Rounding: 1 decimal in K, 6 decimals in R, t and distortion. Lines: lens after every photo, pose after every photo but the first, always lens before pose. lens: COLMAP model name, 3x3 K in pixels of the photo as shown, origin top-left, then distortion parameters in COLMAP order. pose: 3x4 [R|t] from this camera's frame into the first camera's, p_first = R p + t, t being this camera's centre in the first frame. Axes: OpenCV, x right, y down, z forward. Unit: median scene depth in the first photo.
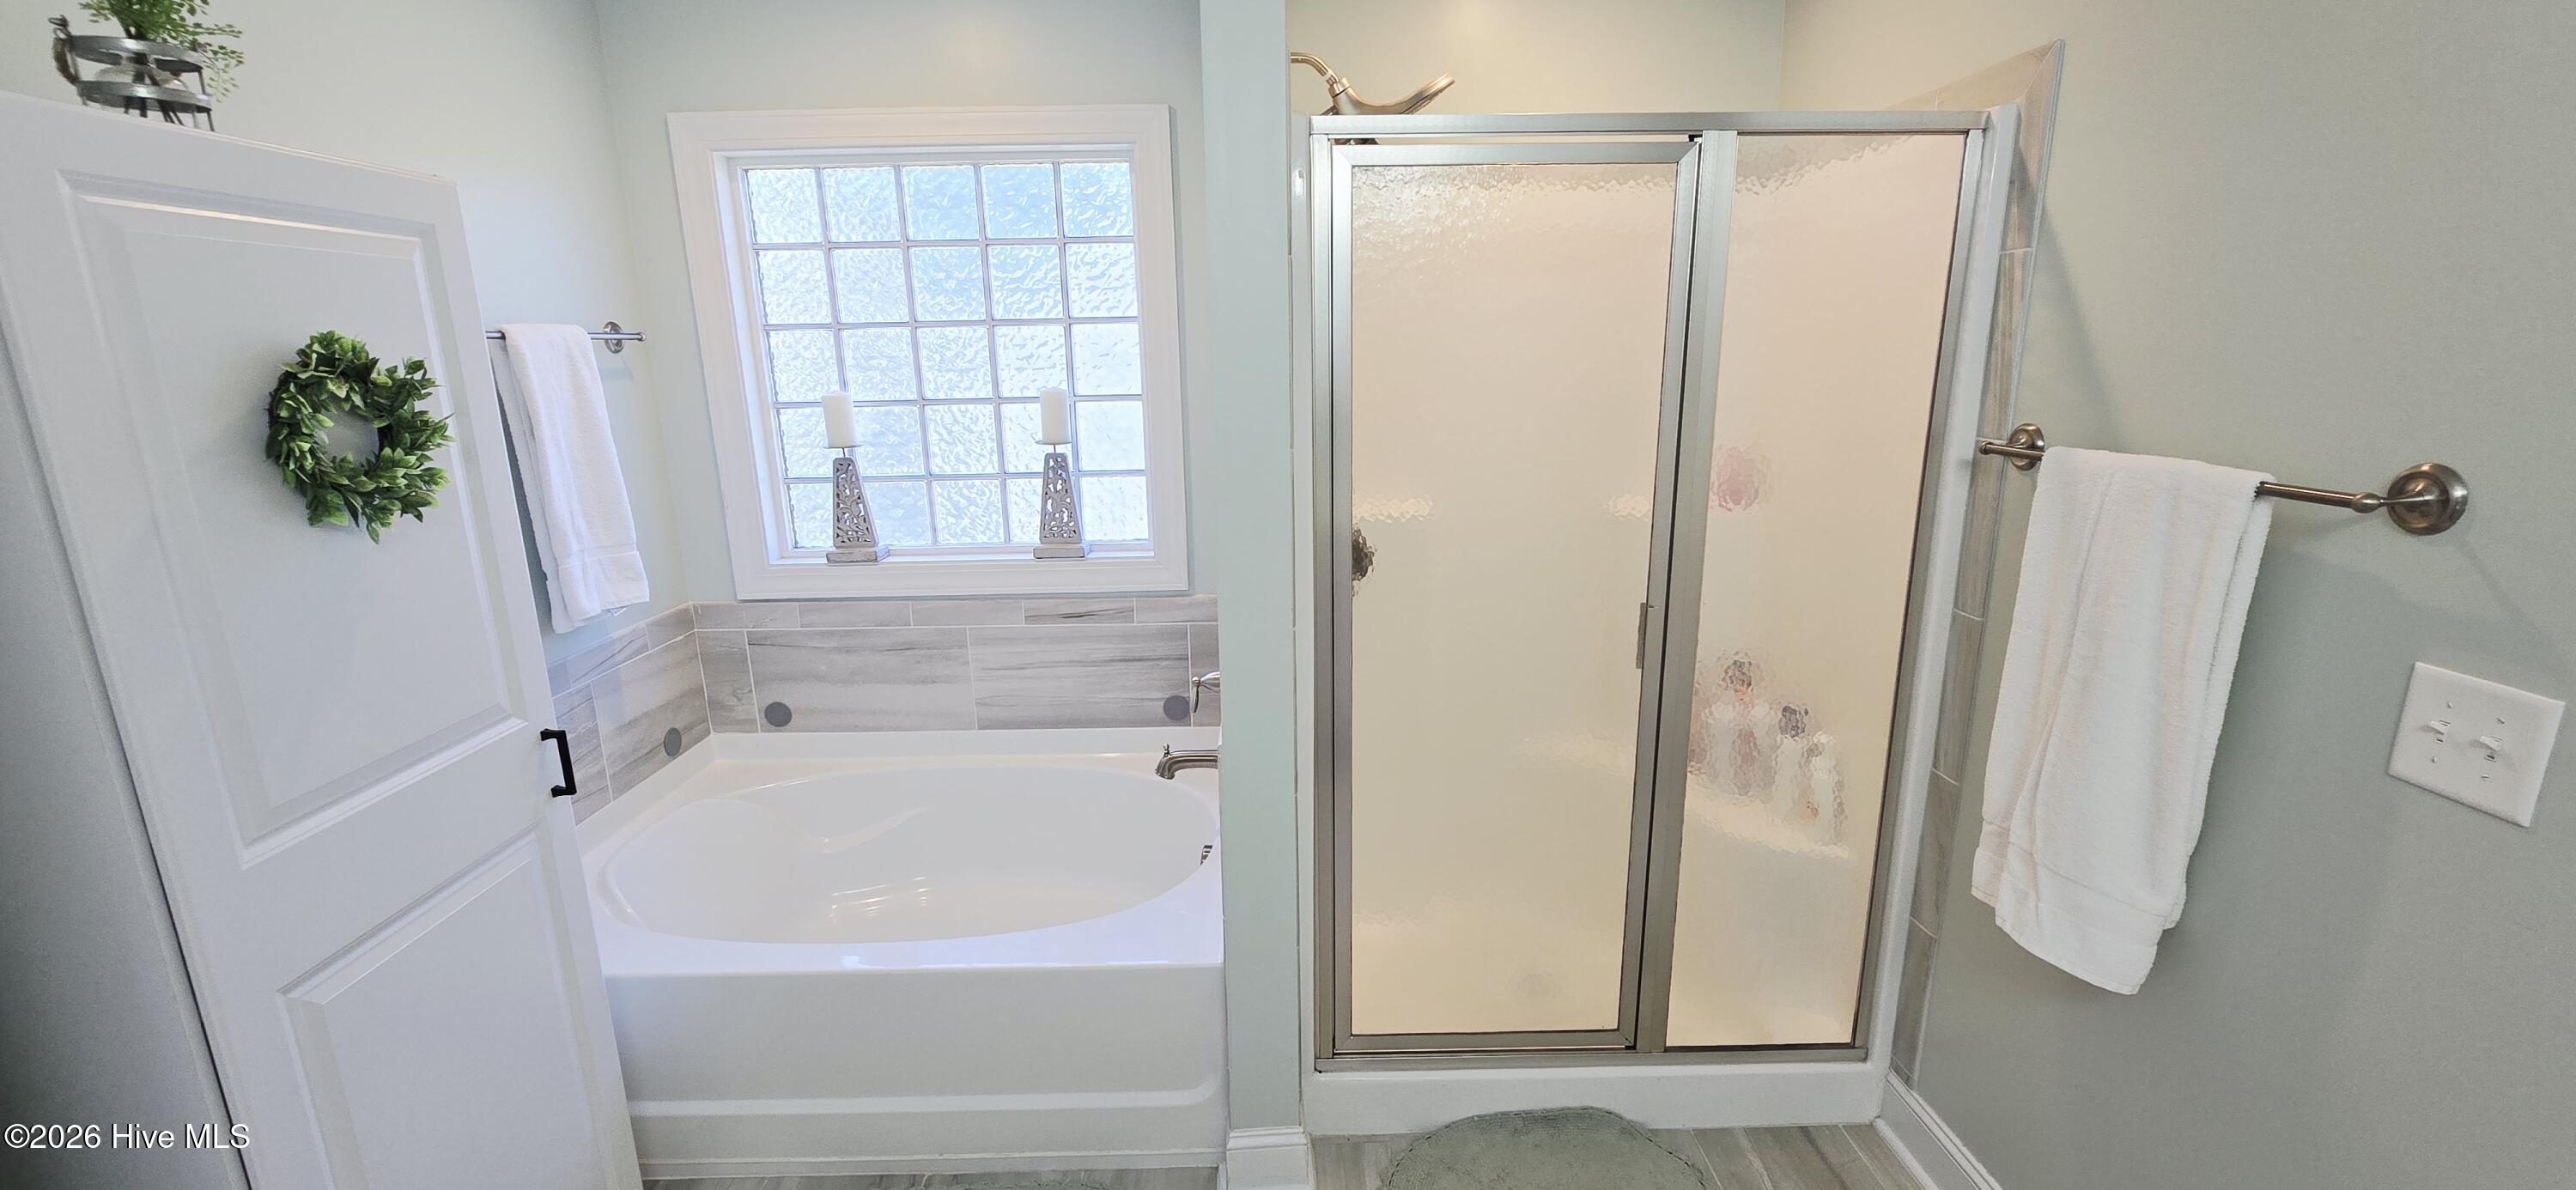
lens RADIAL K [[1058.2, 0, 1296.5], [0, 1058.2, 598.3], [0, 0, 1]] dist [-0.002642, -0.000346]
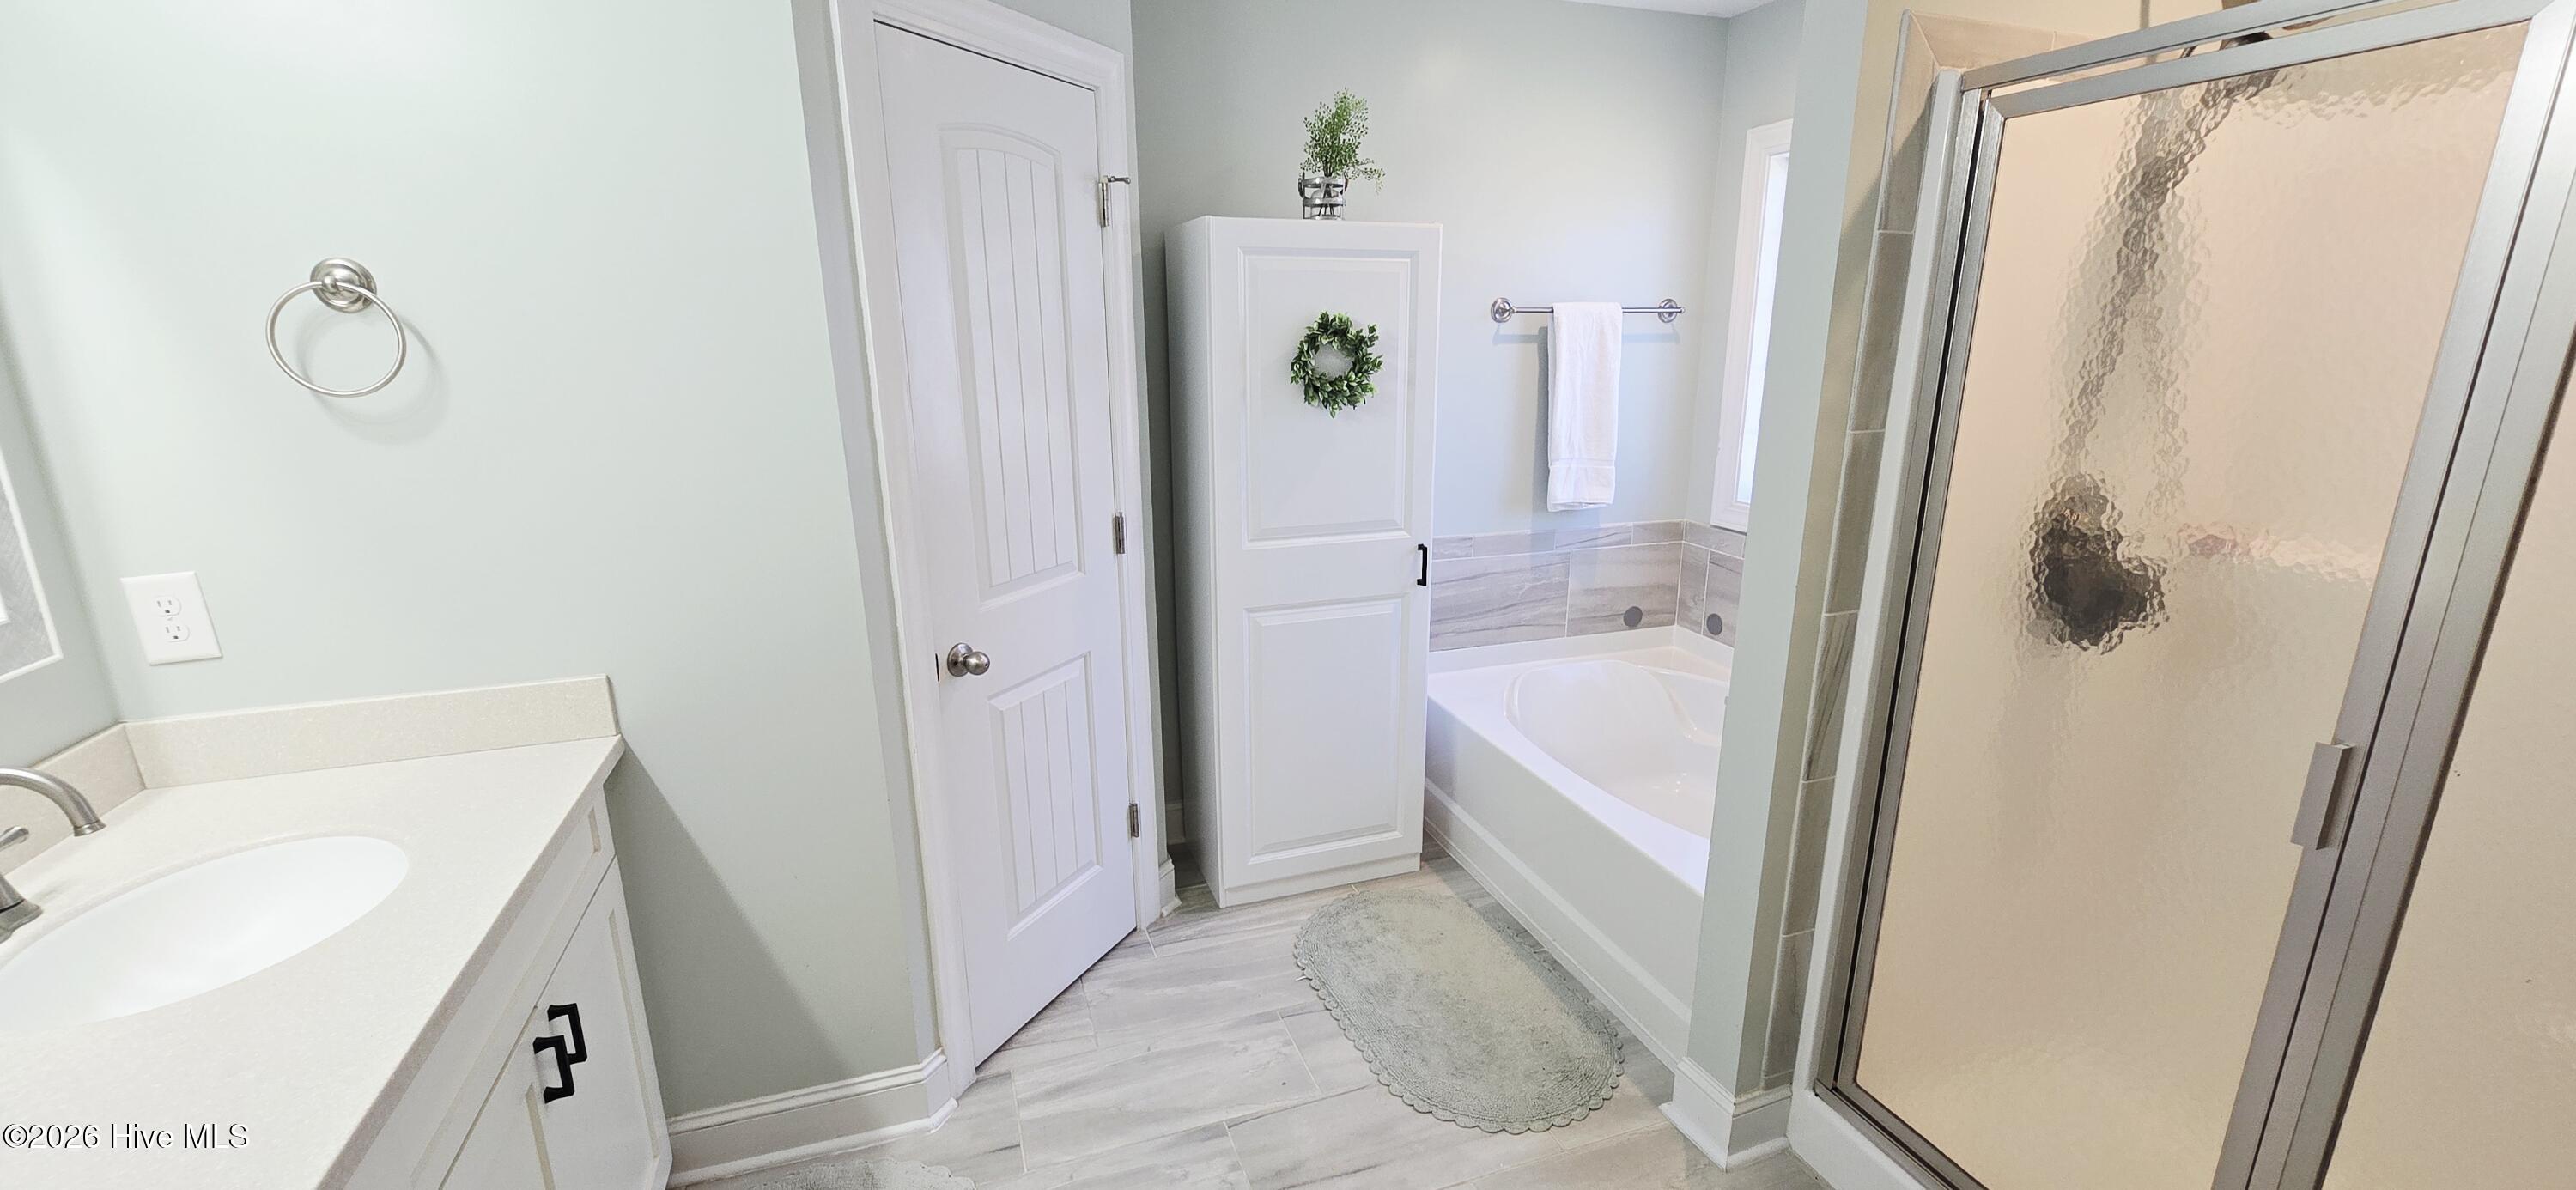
lens RADIAL K [[1058.2, 0, 1296.5], [0, 1058.2, 598.3], [0, 0, 1]] dist [-0.002642, -0.000346]
pose [[0.335857, 0.256059, -0.906440, 0.548396], [-0.225887, 0.956153, 0.186406, -0.045257], [0.914426, 0.142148, 0.378971, 0.123575]]
